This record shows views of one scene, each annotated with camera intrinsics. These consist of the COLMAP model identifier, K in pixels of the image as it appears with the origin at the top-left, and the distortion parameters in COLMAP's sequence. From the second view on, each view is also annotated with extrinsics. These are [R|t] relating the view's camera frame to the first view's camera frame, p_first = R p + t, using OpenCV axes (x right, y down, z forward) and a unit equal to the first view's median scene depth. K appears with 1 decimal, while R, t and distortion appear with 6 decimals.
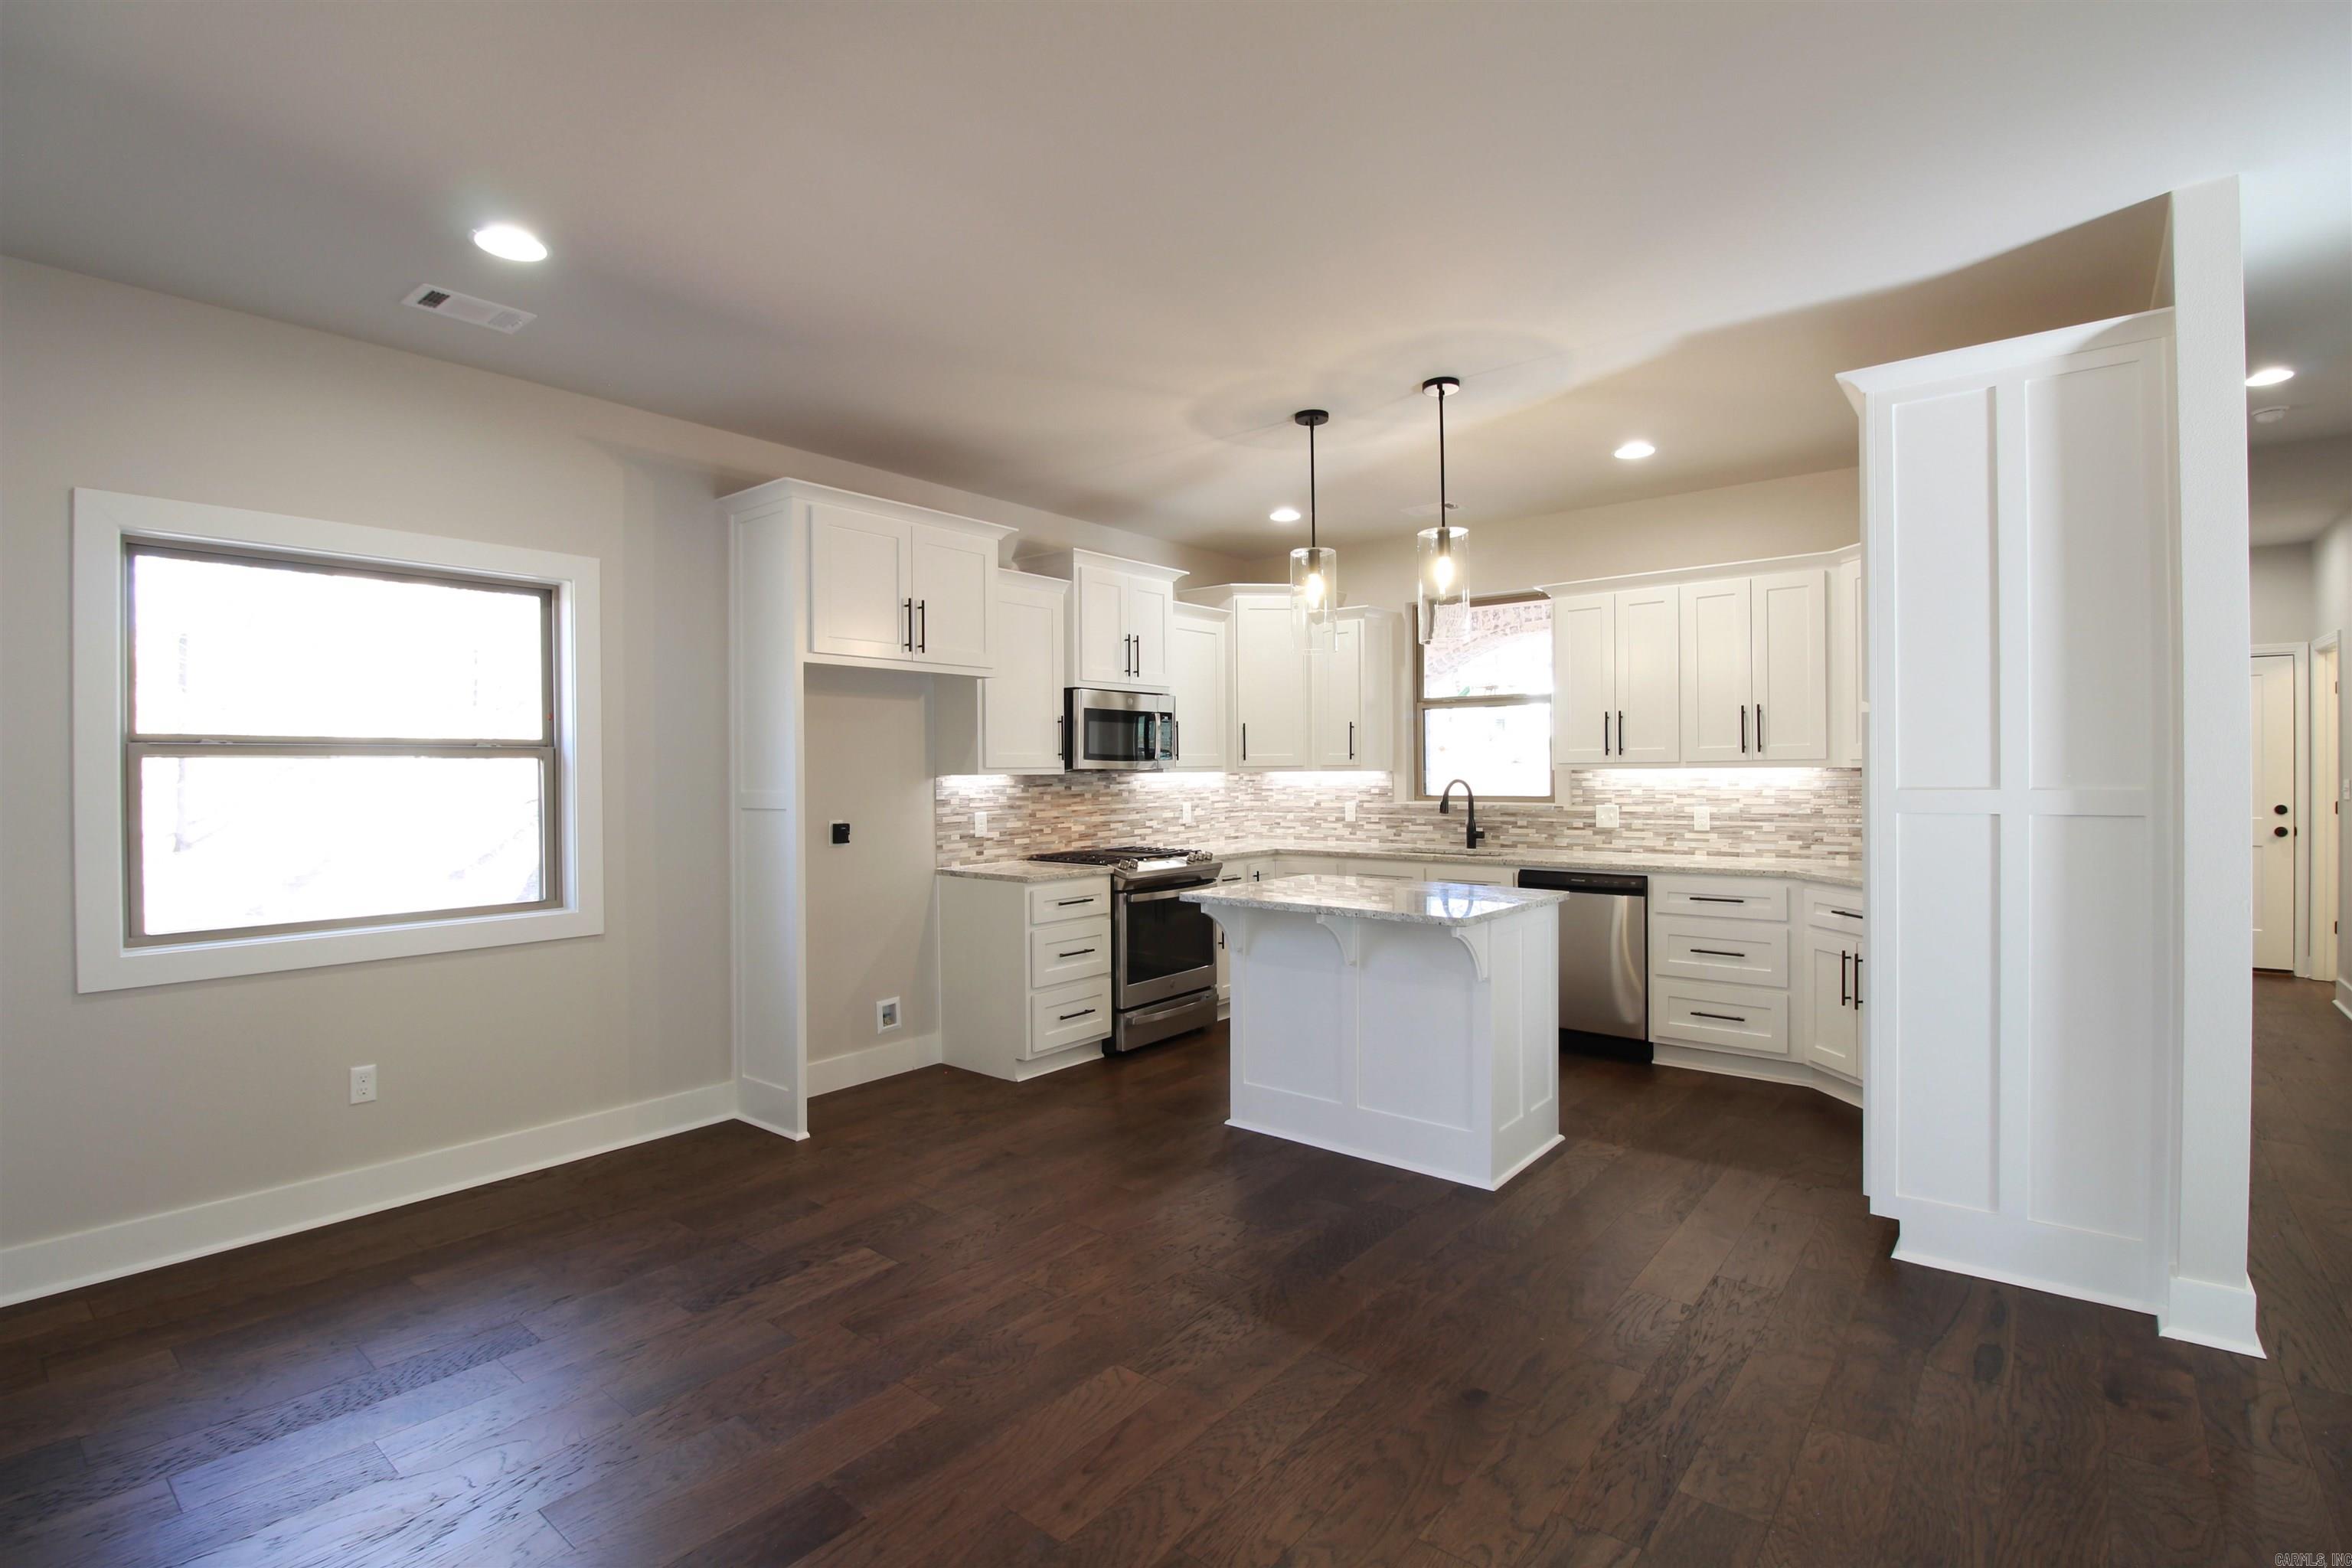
lens RADIAL K [[1099.1, 0, 1185.9], [0, 1099.1, 780.8], [0, 0, 1]] dist [-0.011679, -0.002032]
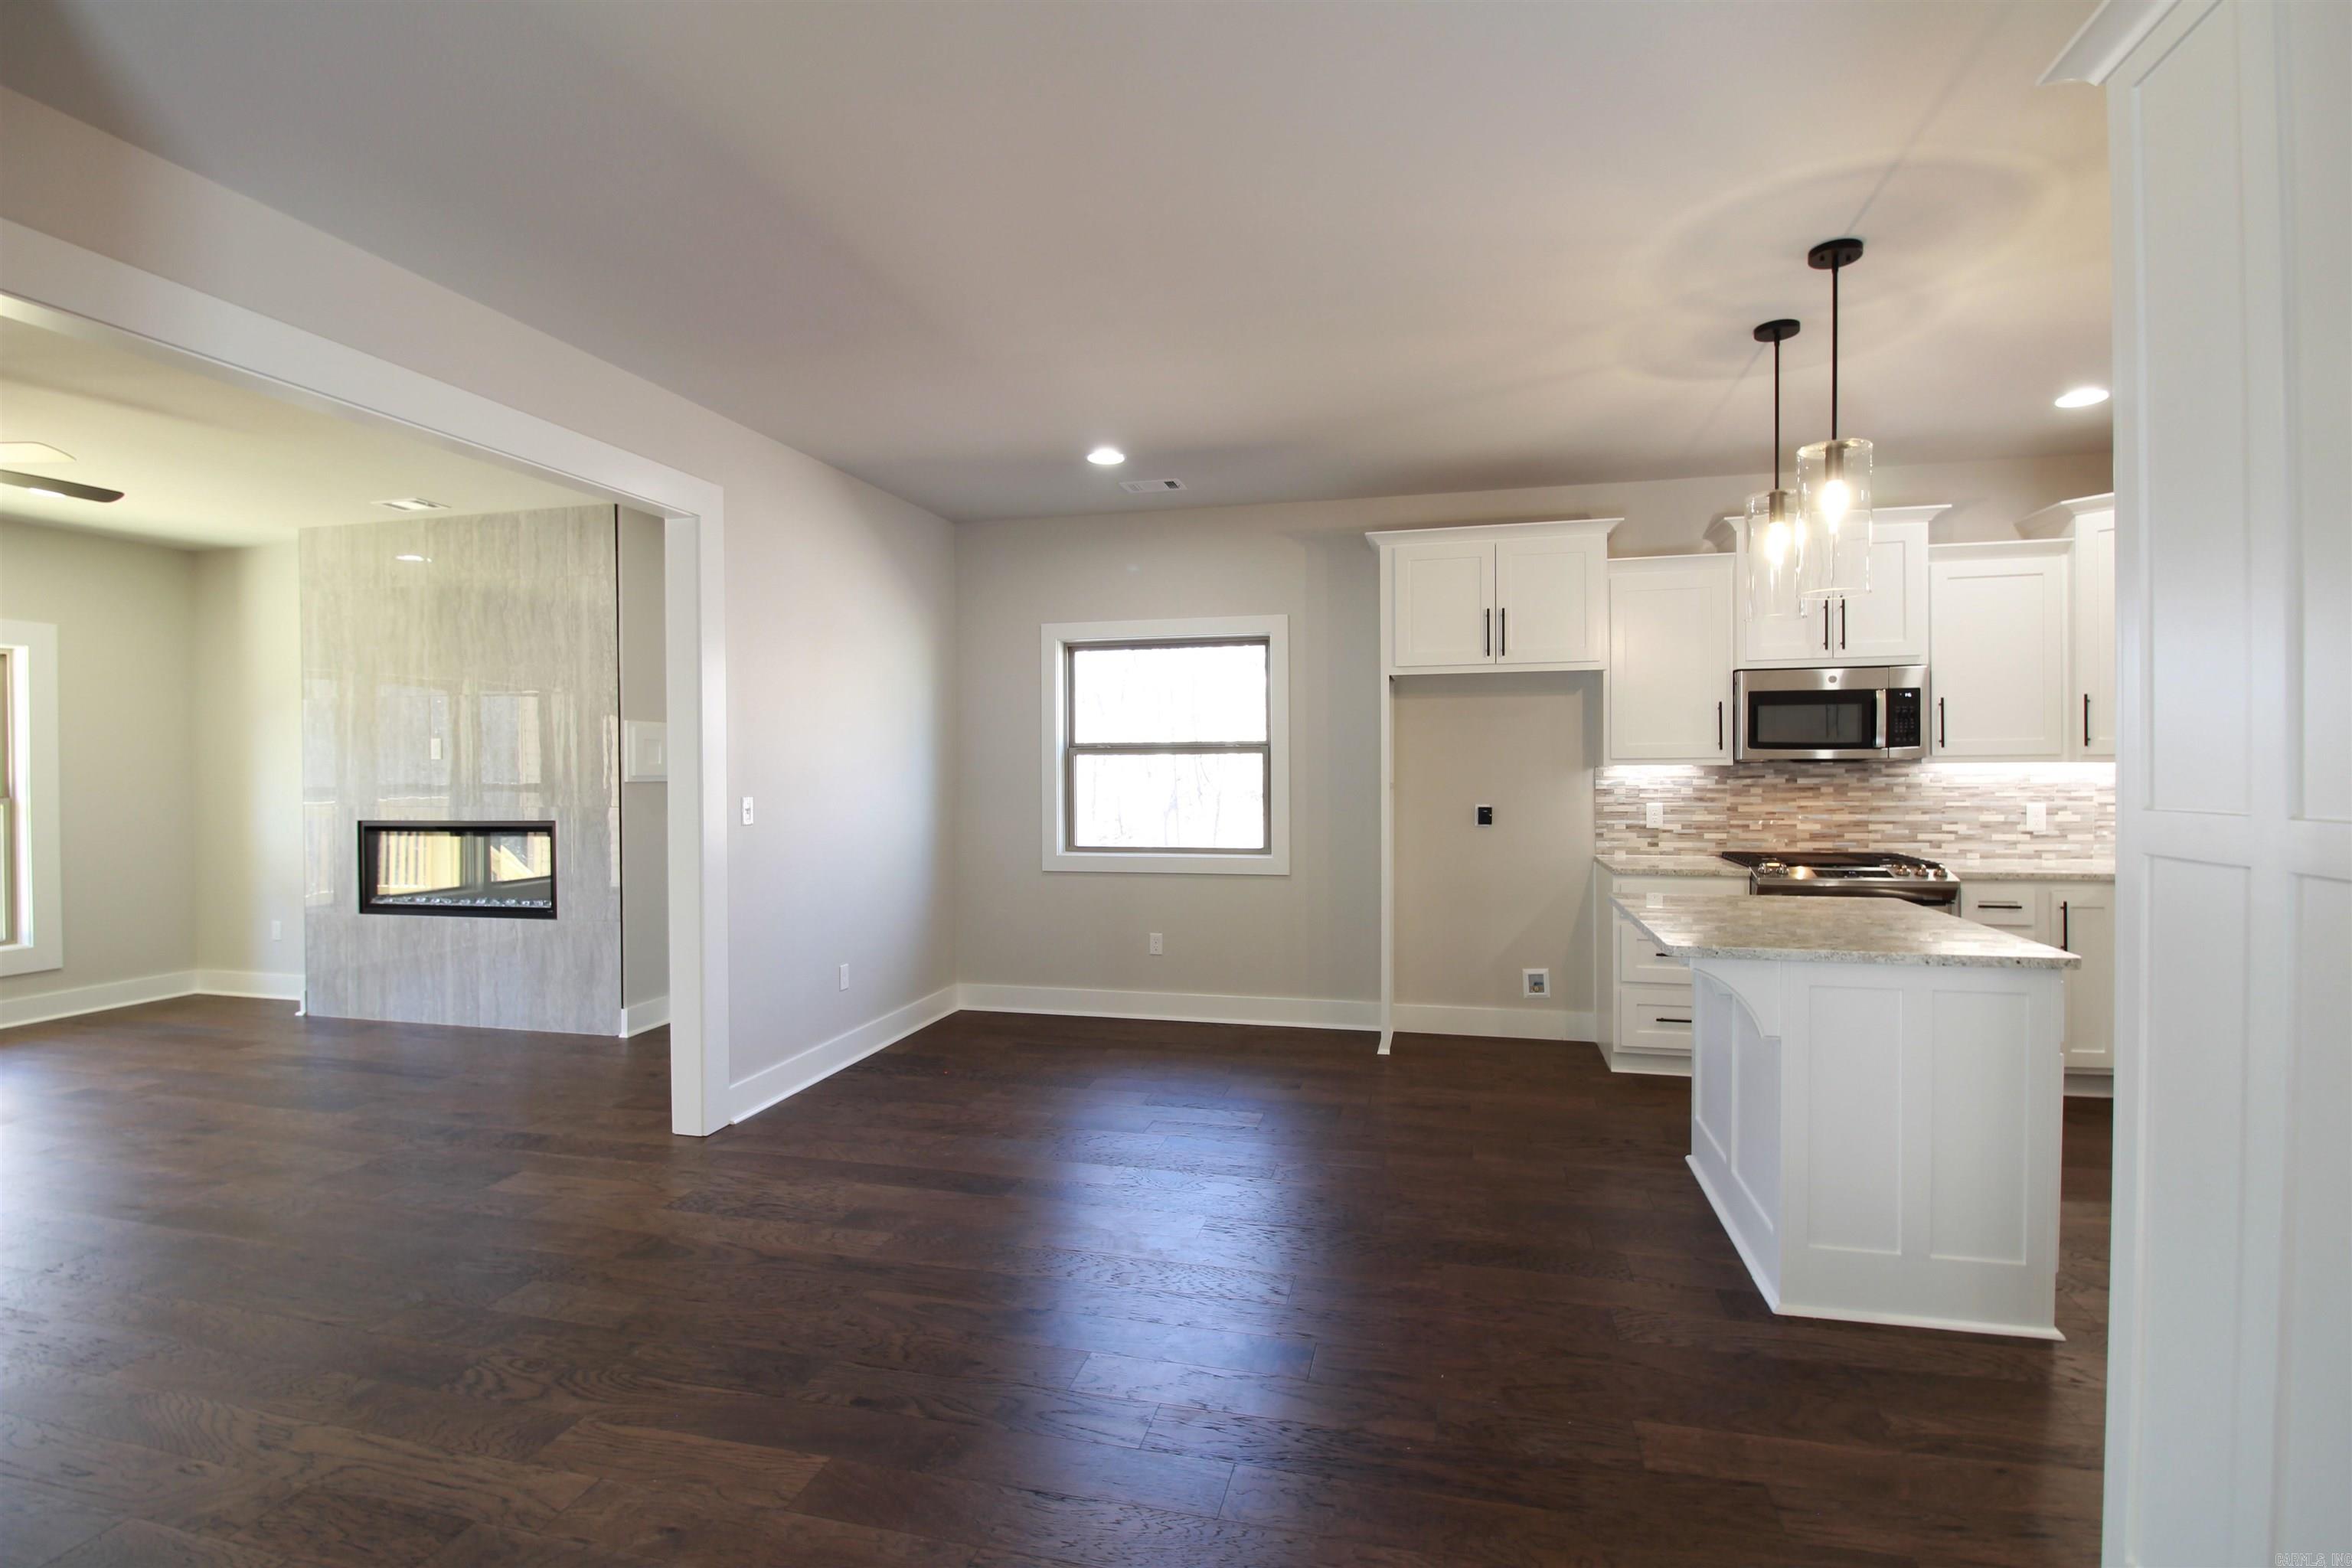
lens RADIAL K [[1099.1, 0, 1183.3], [0, 1099.1, 783.7], [0, 0, 1]] dist [-0.011679, -0.002032]
pose [[0.413674, 0.020106, -0.910203, 0.554690], [-0.005292, 0.999792, 0.019680, -0.006235], [0.910410, -0.003324, 0.413695, 0.214226]]
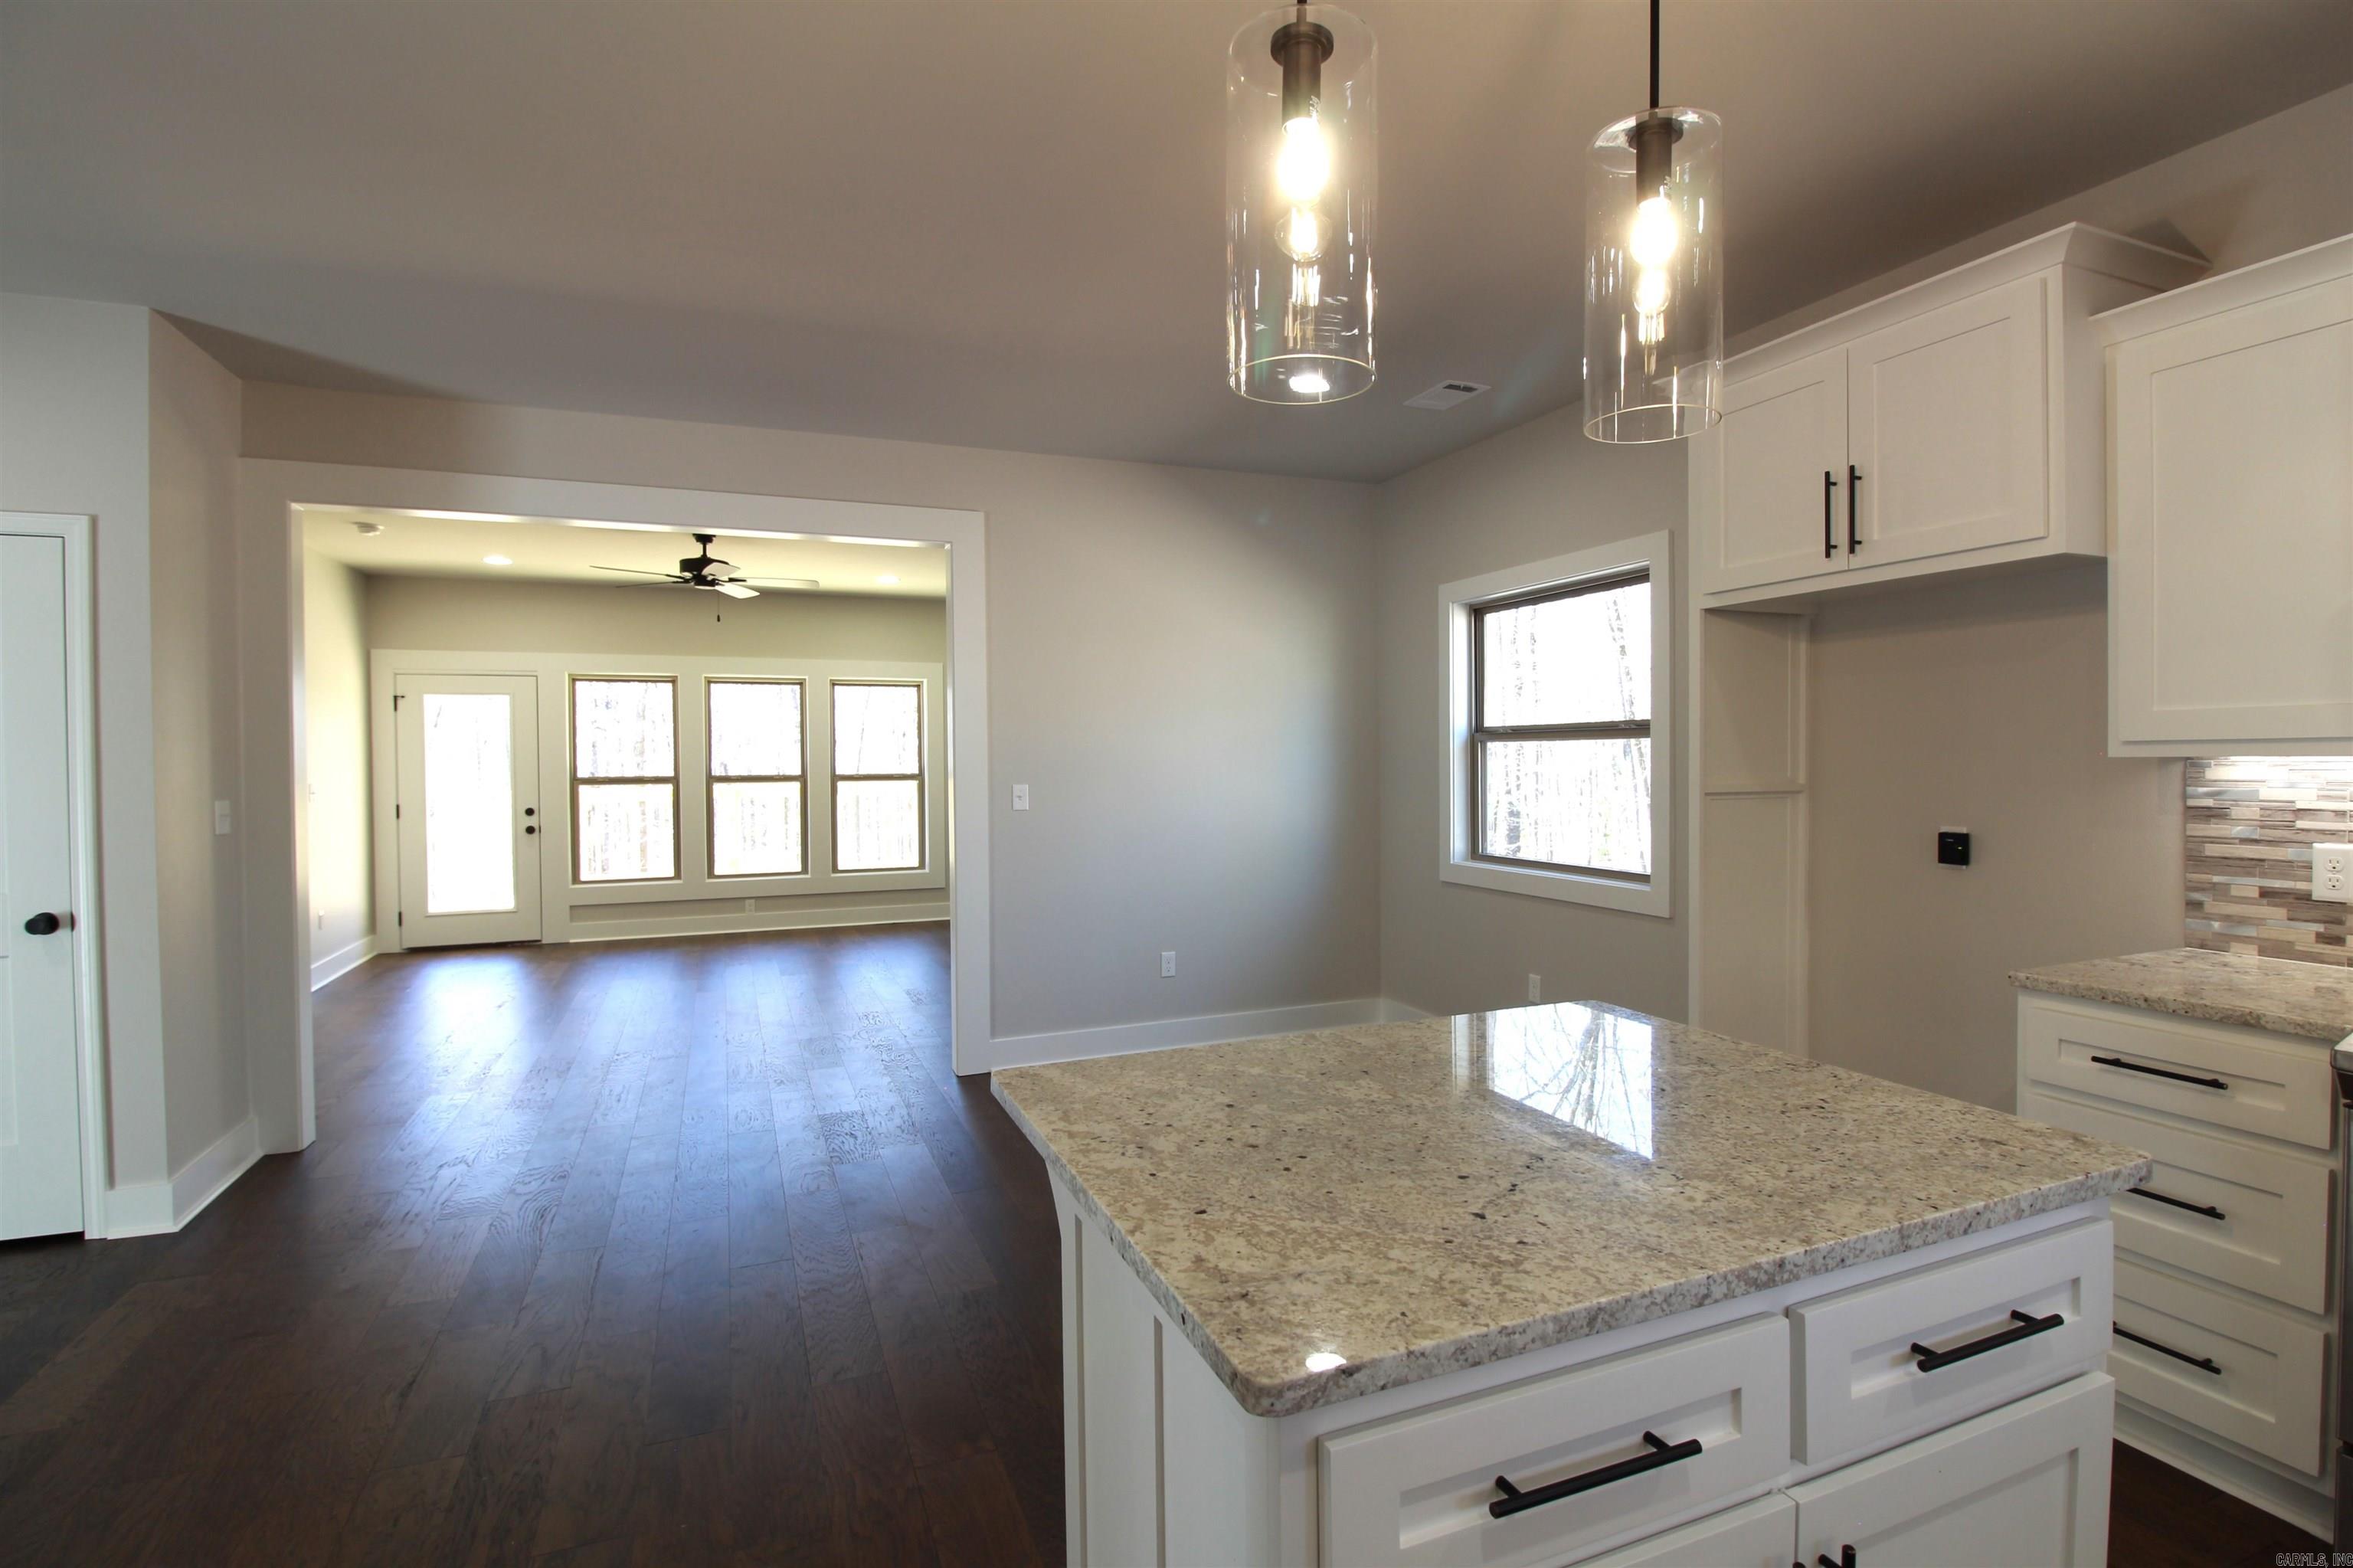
lens RADIAL K [[1121.7, 0, 1175.1], [0, 1121.7, 772.4], [0, 0, 1]] dist [-0.018276, -0.002501]
pose [[-0.488937, 0.021441, -0.872056, 0.414267], [0.002103, 0.999724, 0.023401, -0.010086], [0.872317, 0.009608, -0.488847, 0.845927]]
